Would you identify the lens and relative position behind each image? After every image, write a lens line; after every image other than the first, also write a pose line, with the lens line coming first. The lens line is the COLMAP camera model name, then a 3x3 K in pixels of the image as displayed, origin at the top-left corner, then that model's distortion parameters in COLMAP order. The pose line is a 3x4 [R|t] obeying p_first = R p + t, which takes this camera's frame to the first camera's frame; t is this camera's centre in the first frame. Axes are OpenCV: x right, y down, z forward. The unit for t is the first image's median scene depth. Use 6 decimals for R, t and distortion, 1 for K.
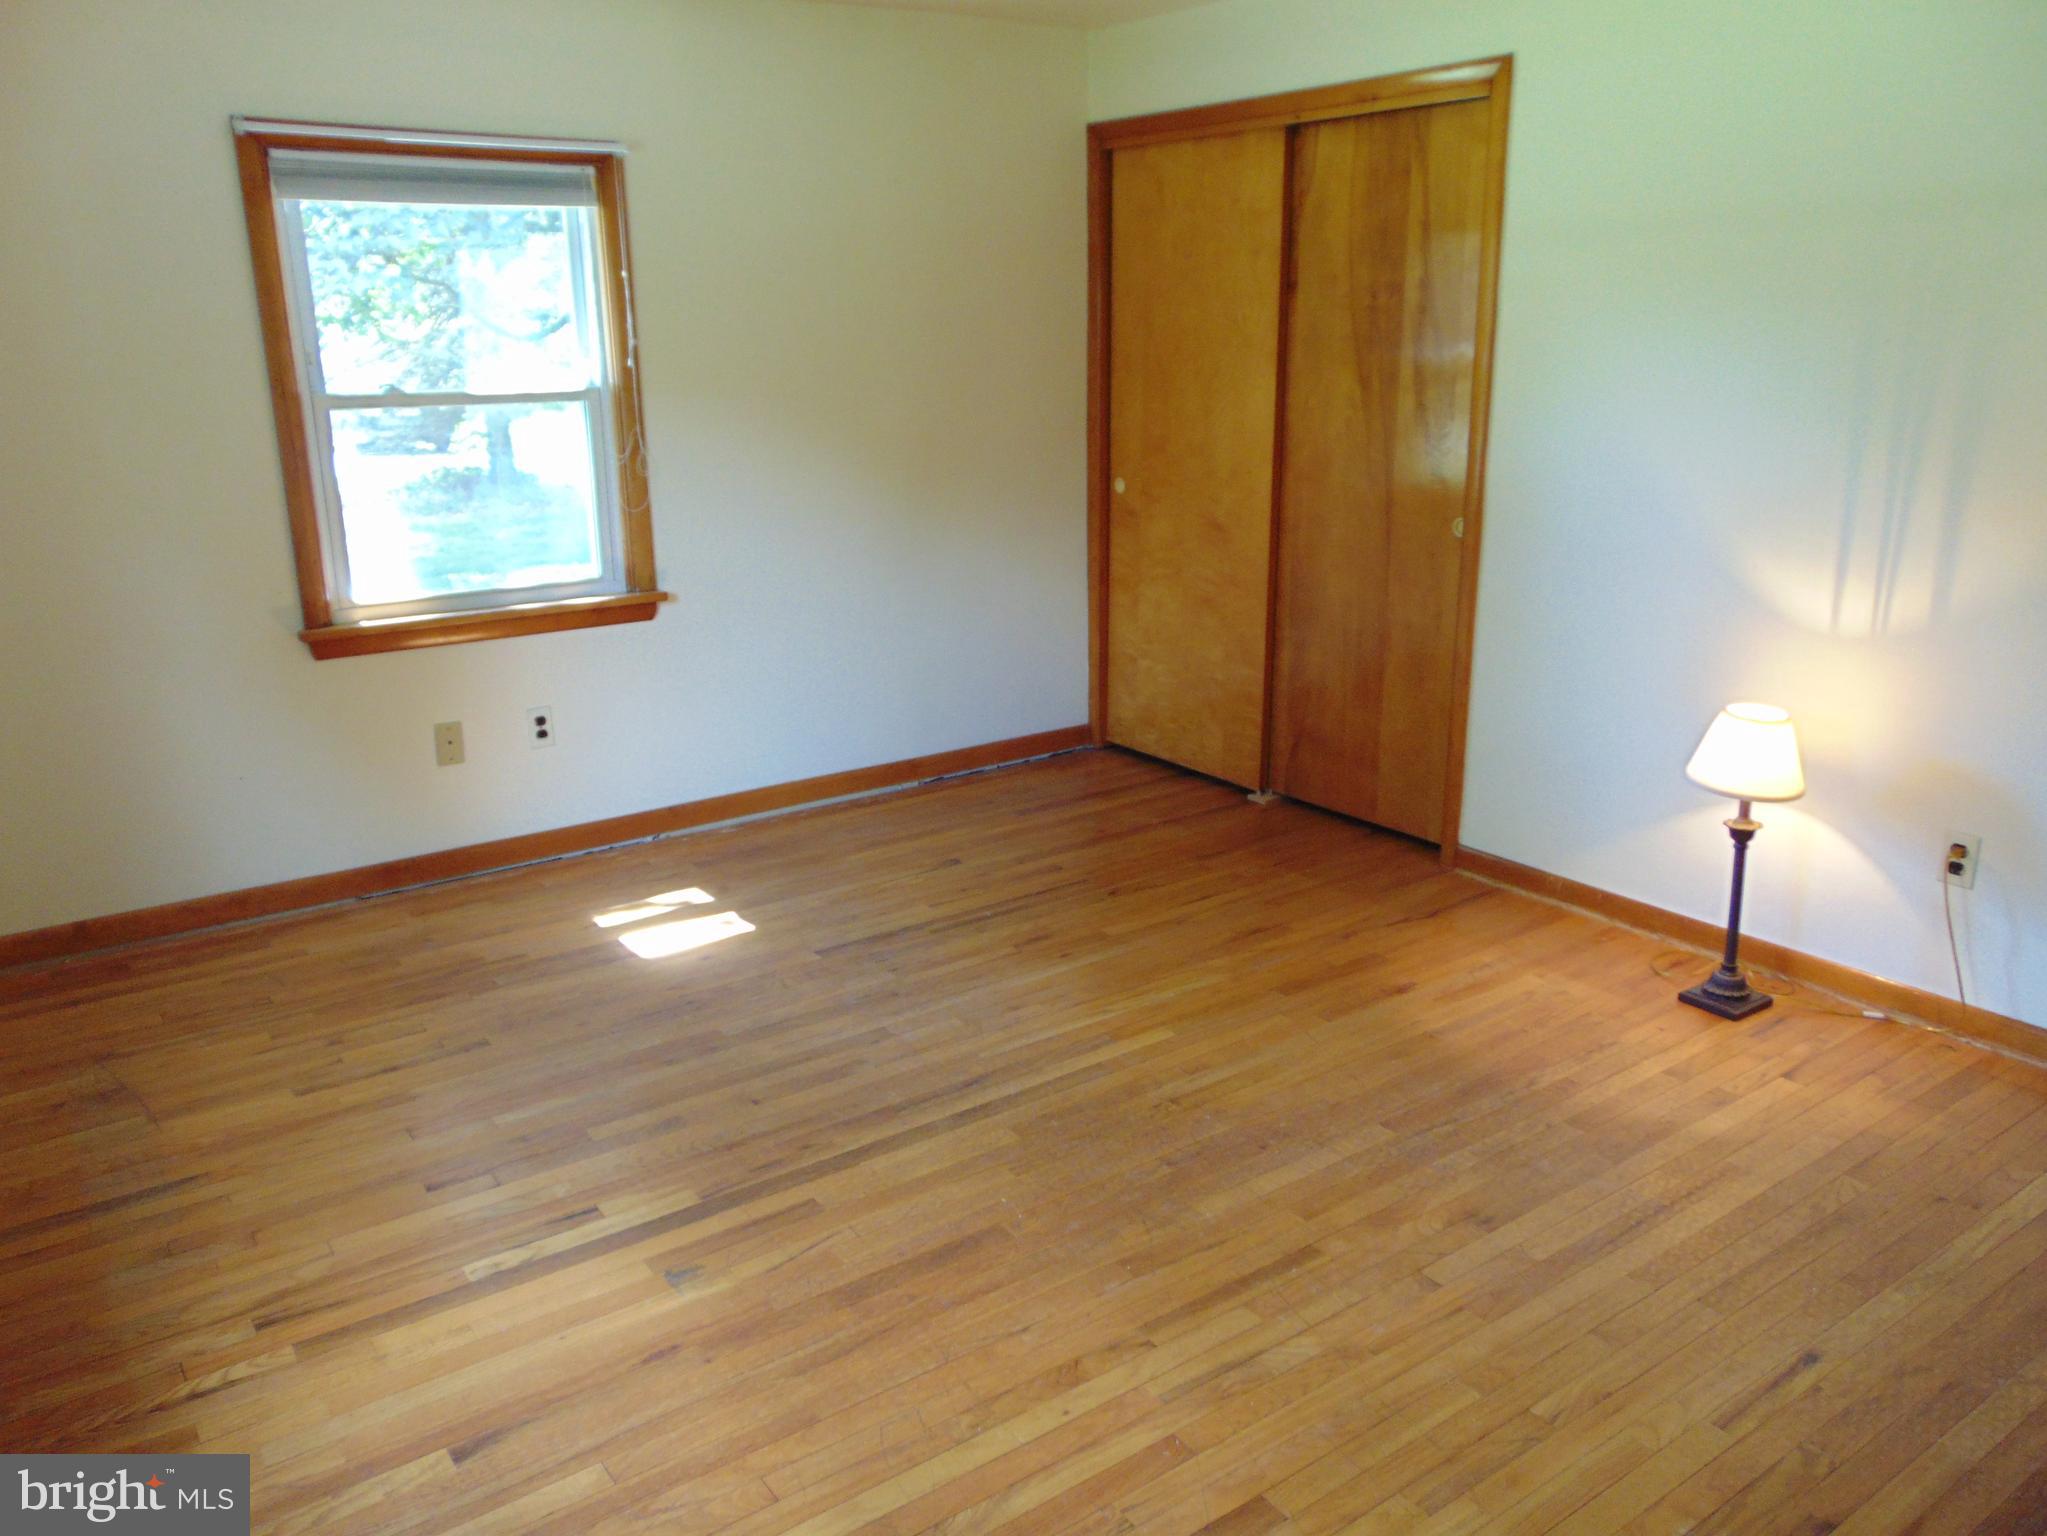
lens RADIAL K [[1549.2, 0, 1017.1], [0, 1549.2, 761.7], [0, 0, 1]] dist [-0.013610, 0.038745]
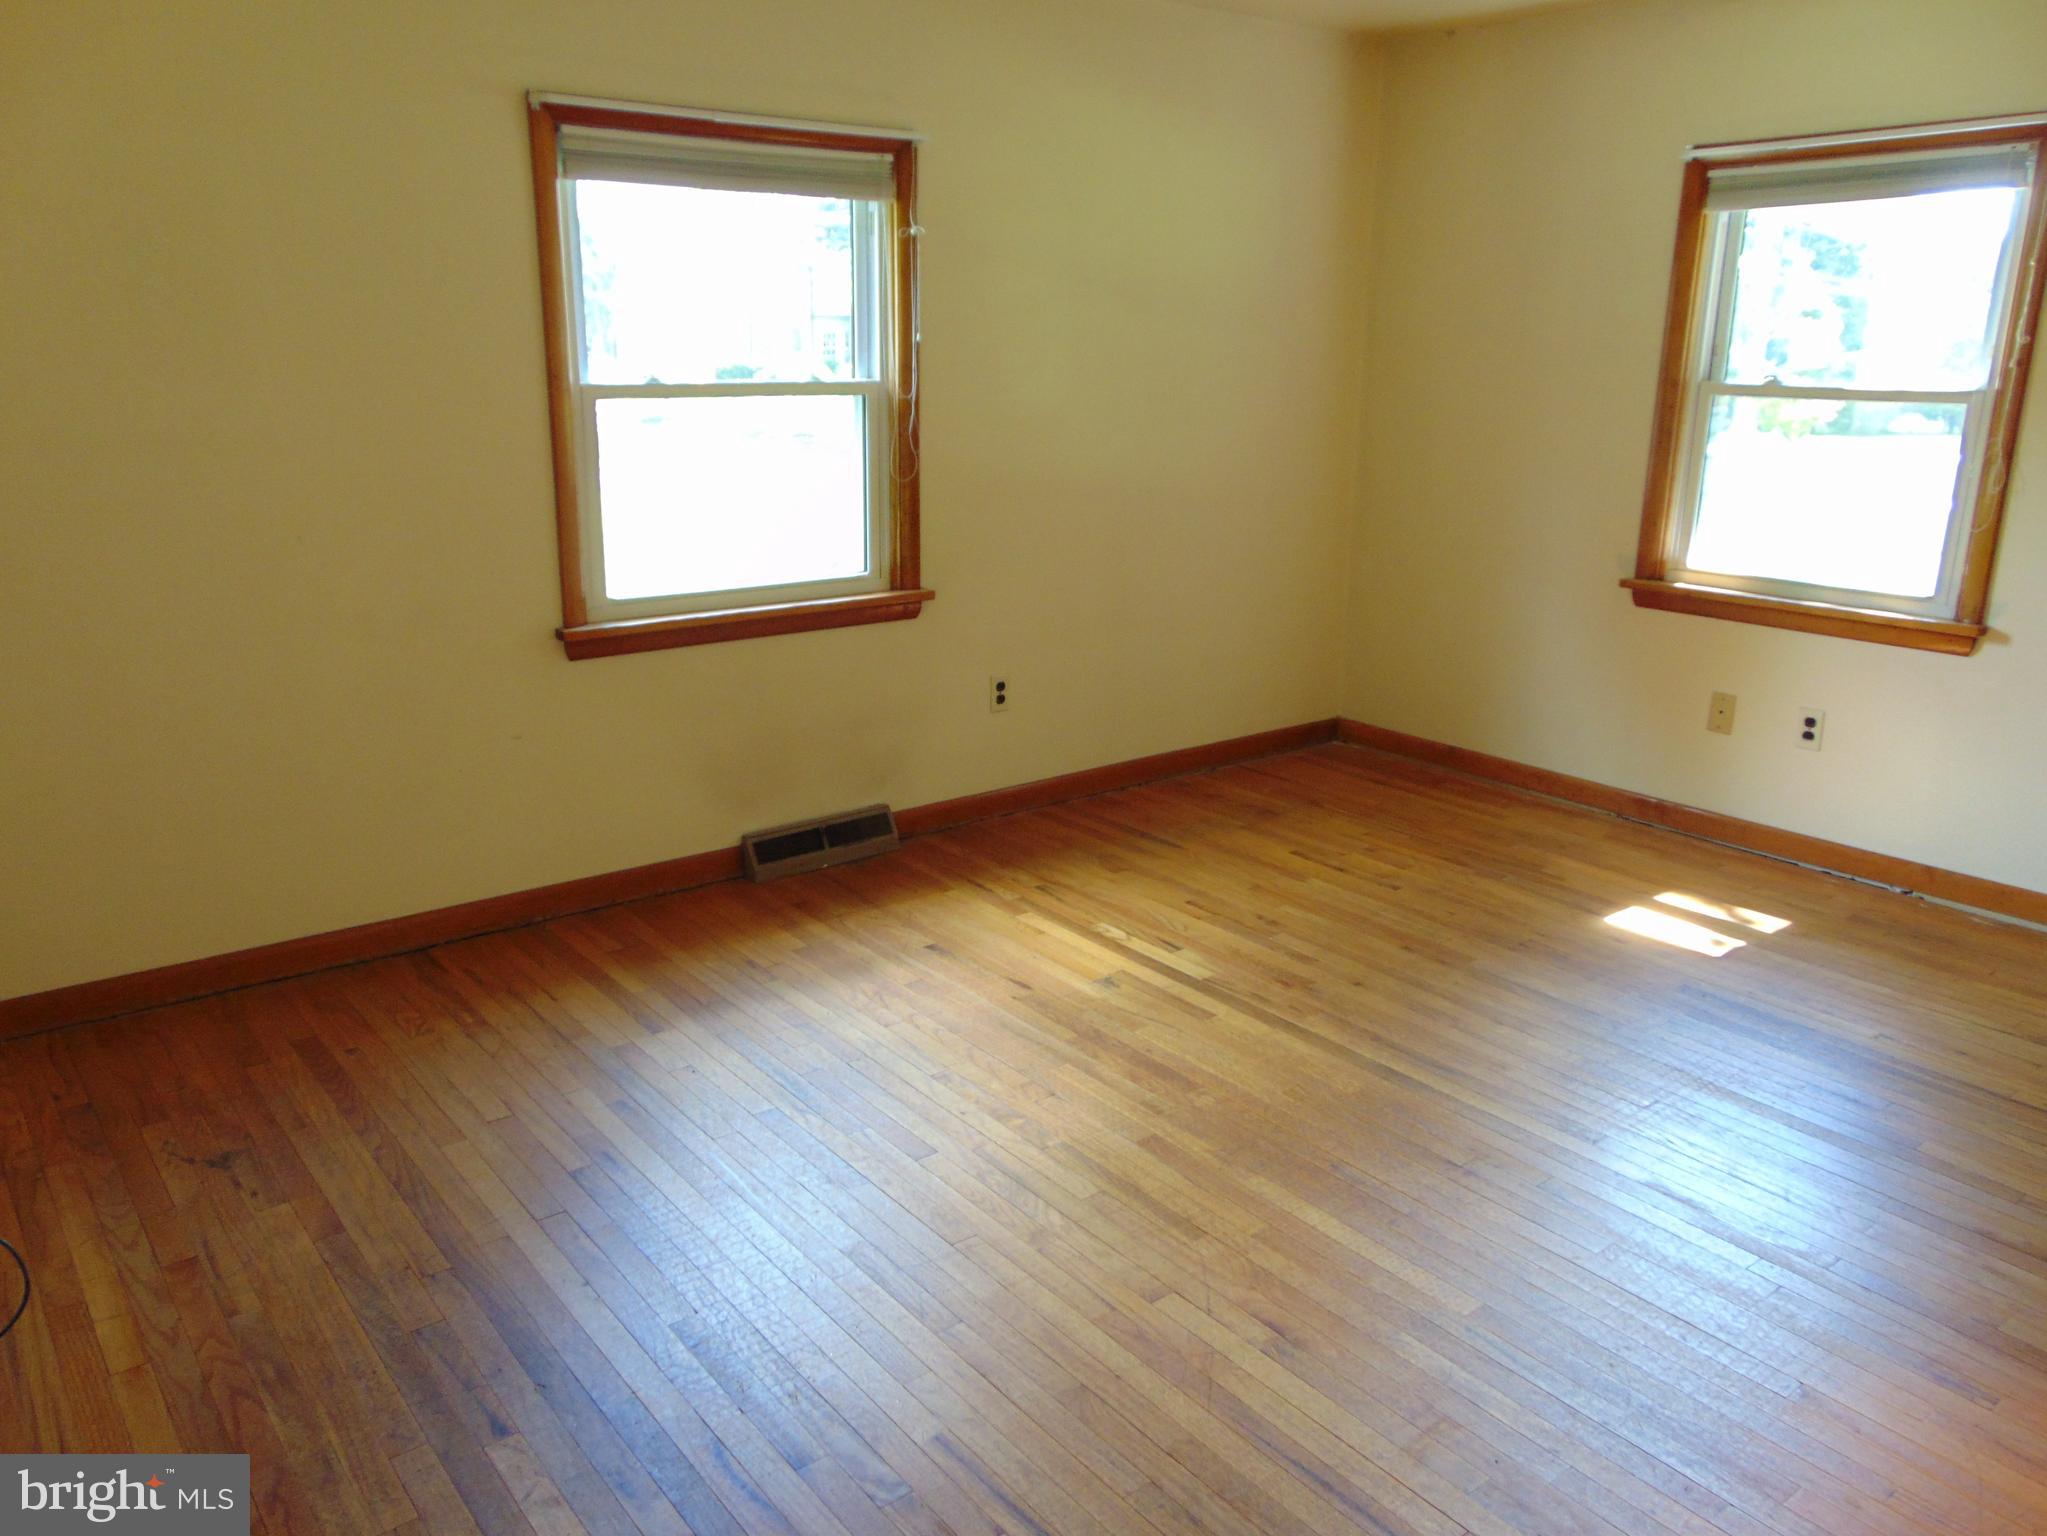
lens RADIAL K [[1549.2, 0, 1015.7], [0, 1549.2, 767.1], [0, 0, 1]] dist [-0.013610, 0.038745]
pose [[0.027952, 0.278227, -0.960109, 0.748215], [-0.278417, 0.924643, 0.259844, -0.135973], [0.960053, 0.260048, 0.103308, 0.490245]]
